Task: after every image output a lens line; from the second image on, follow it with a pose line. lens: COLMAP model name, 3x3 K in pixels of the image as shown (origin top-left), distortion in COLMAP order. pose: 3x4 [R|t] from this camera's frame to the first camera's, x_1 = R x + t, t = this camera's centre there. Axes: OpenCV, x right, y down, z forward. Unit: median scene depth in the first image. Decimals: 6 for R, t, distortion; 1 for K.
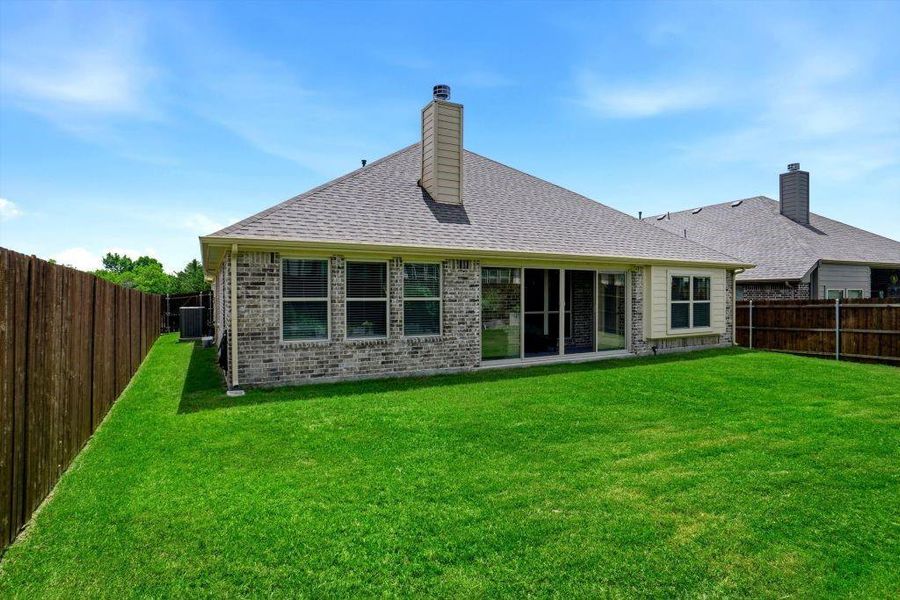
lens RADIAL K [[484.5, 0, 459.5], [0, 484.5, 296.0], [0, 0, 1]] dist [-0.076824, 0.049178]
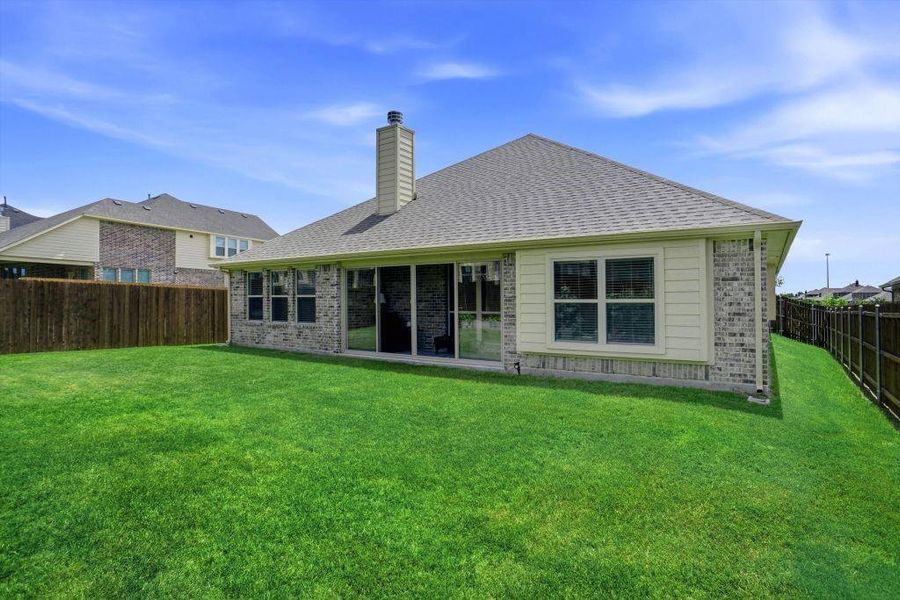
lens RADIAL K [[484.5, 0, 459.5], [0, 484.5, 296.0], [0, 0, 1]] dist [-0.076824, 0.049178]
pose [[0.466512, -0.007240, -0.884485, 1.017663], [-0.003172, 0.999946, -0.009858, 0.013820], [0.884509, 0.007405, 0.466464, 0.587750]]
